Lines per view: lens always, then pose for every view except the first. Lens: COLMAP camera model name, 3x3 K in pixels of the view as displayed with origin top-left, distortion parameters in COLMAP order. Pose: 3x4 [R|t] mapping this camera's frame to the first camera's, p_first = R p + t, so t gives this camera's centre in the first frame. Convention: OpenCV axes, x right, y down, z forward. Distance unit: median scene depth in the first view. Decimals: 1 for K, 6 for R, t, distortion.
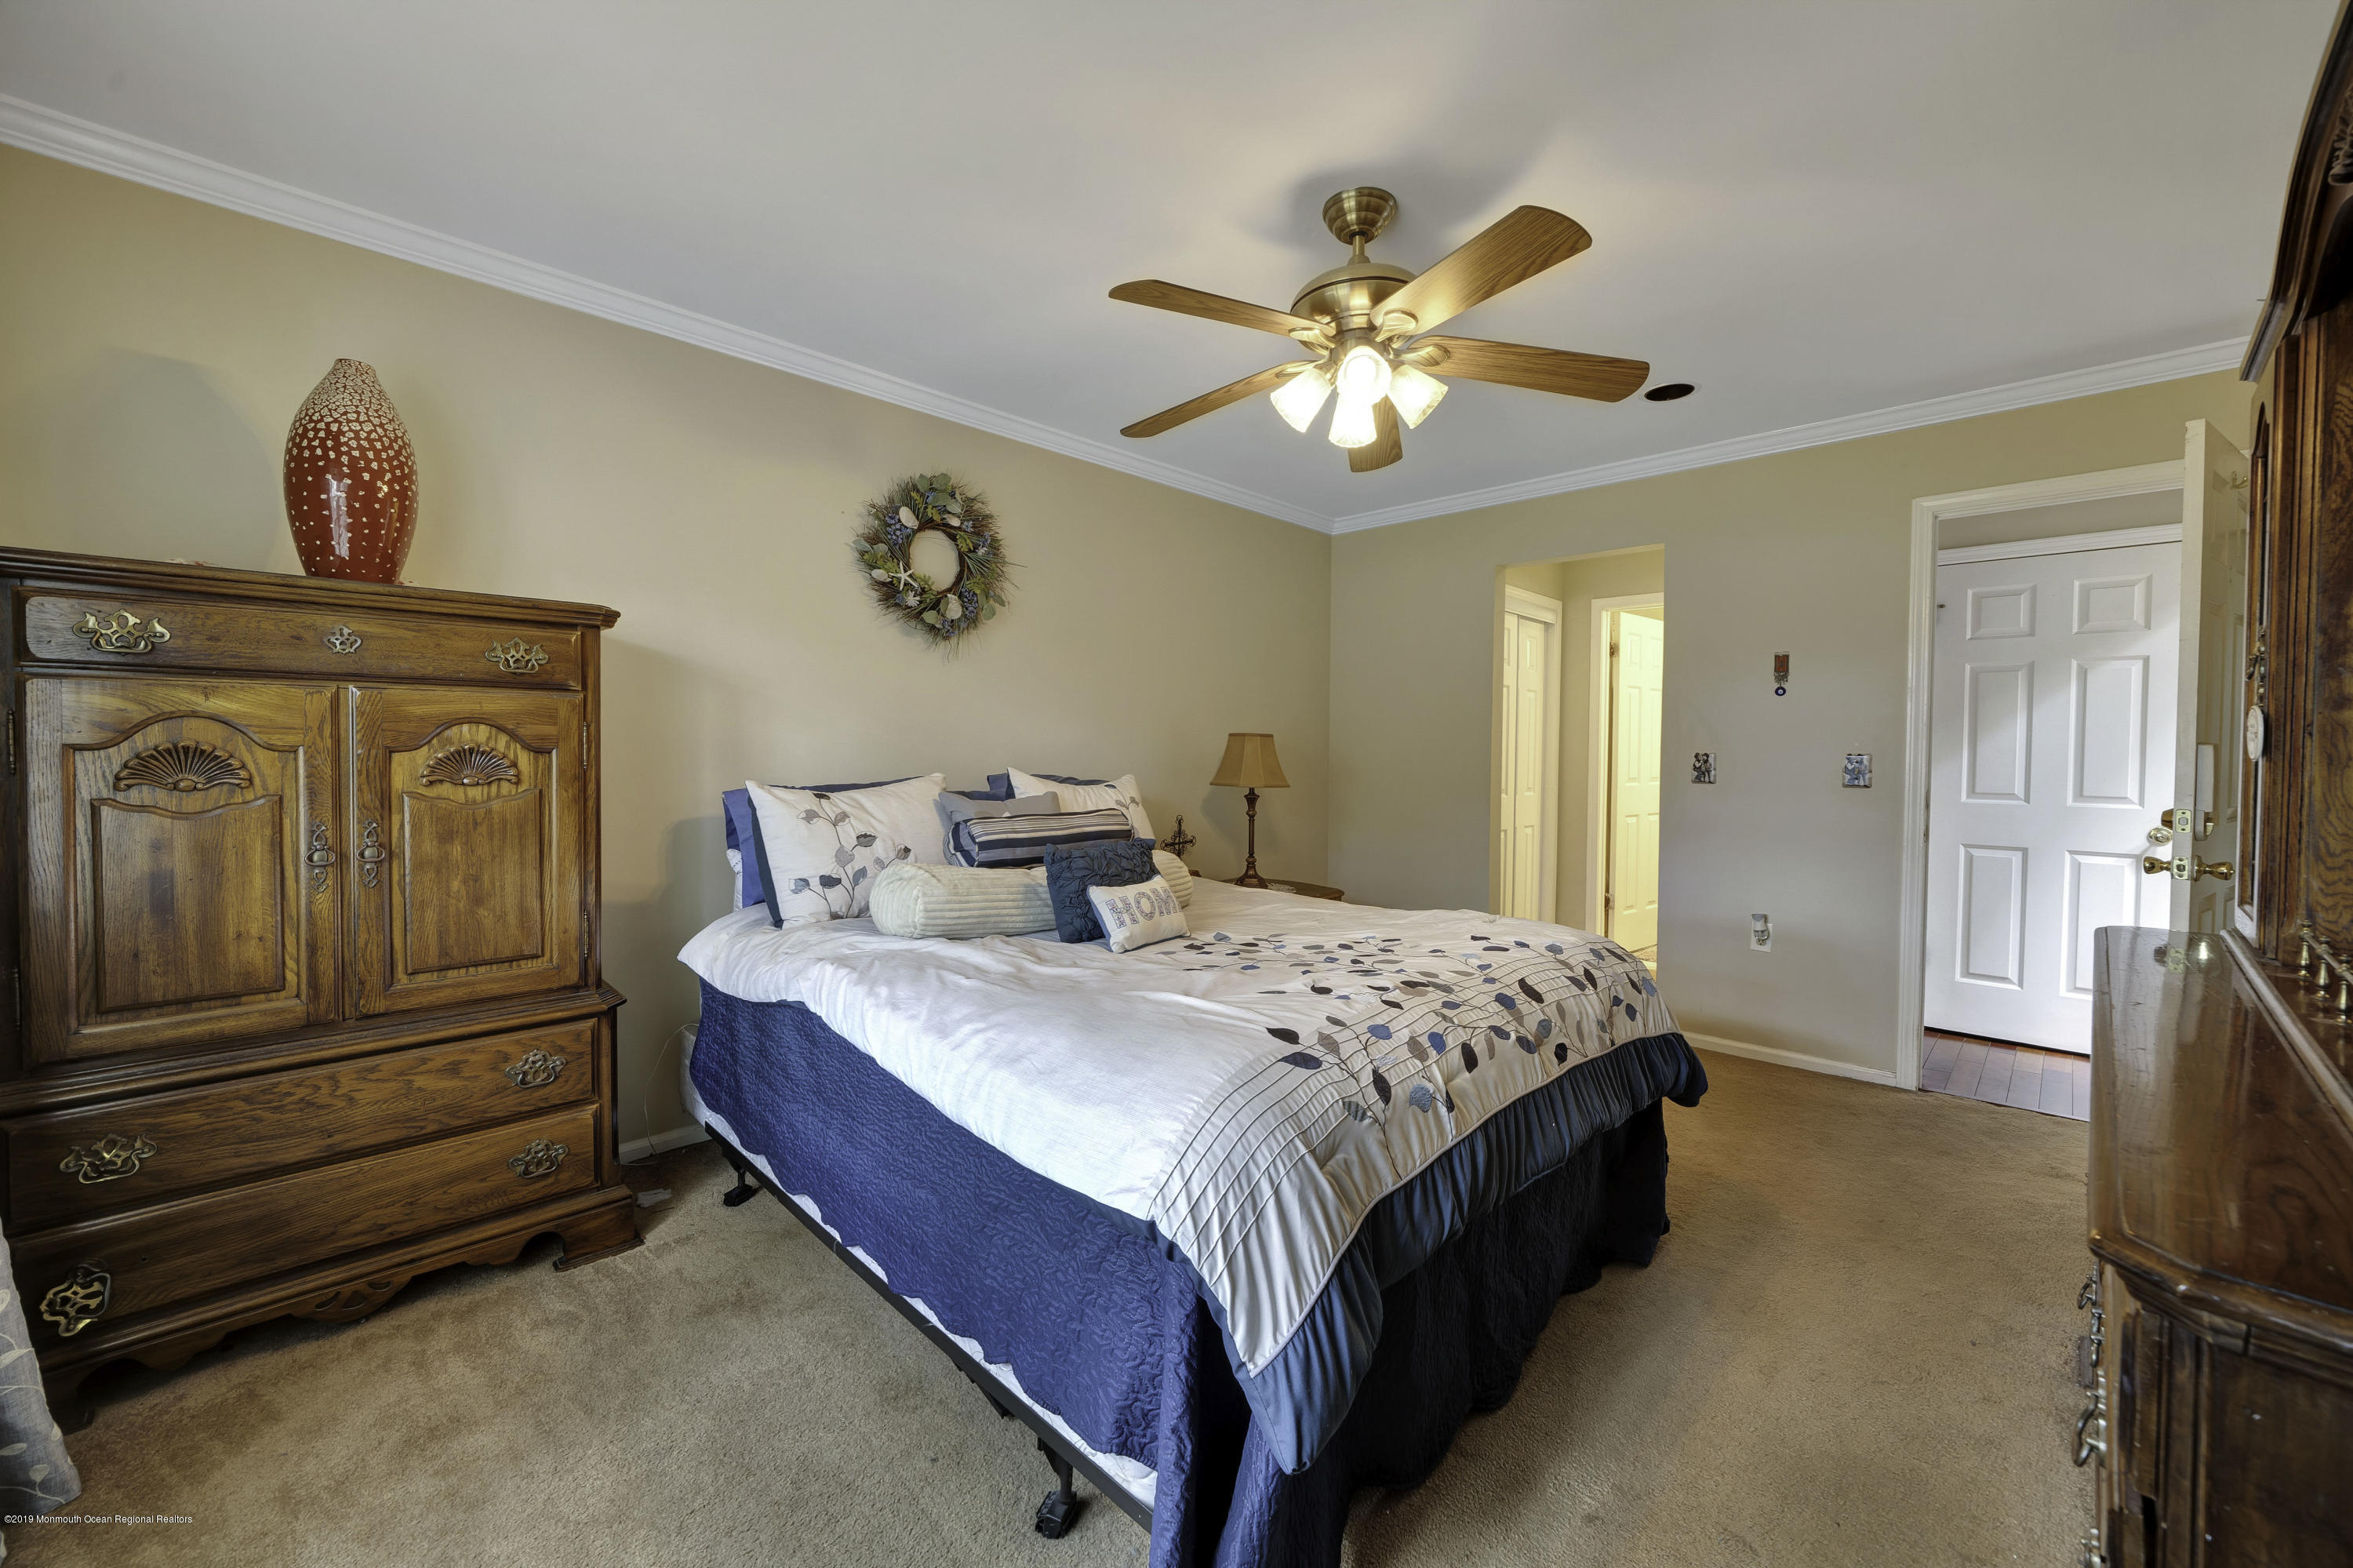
lens RADIAL K [[930.3, 0, 1176.4], [0, 930.3, 783.7], [0, 0, 1]] dist [-0.015273, -0.000158]
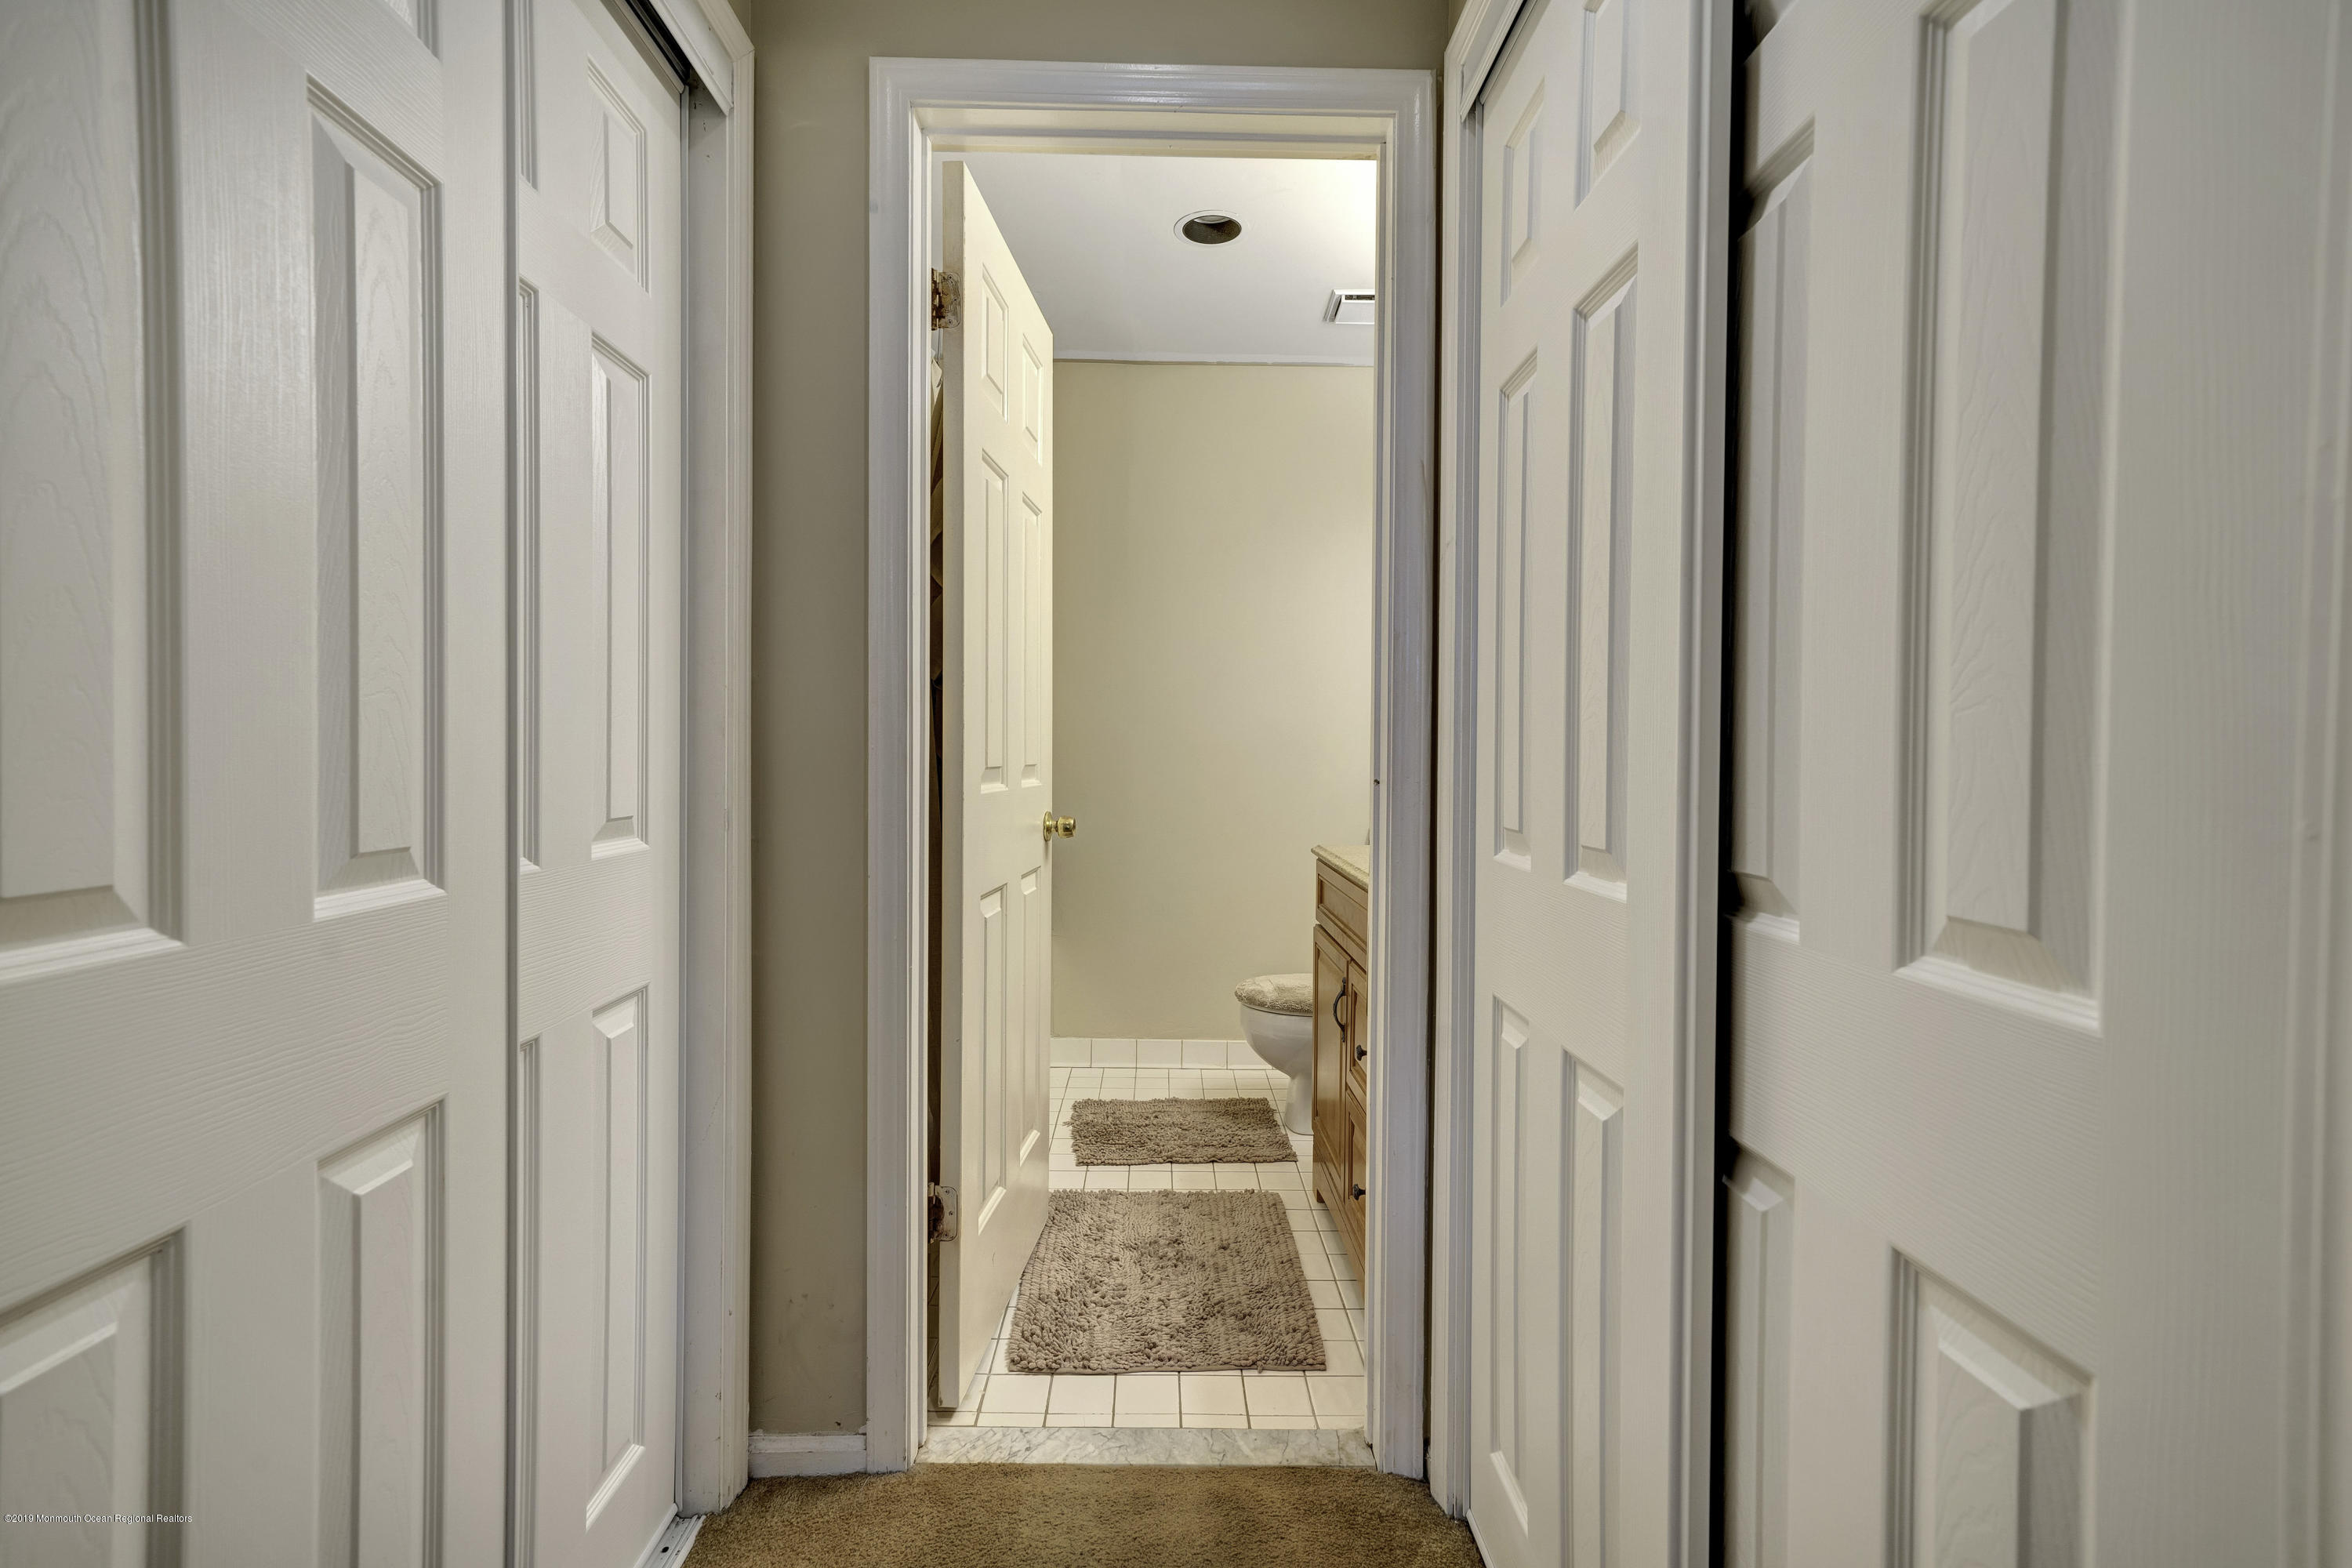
lens RADIAL K [[1038.9, 0, 1175.3], [0, 1038.9, 778.5], [0, 0, 1]] dist [0.000154, 0.000008]
pose [[0.686260, -0.014573, 0.727210, 0.292946], [0.018499, 0.999826, 0.002578, -0.002180], [-0.727121, 0.011684, 0.686410, 0.740126]]
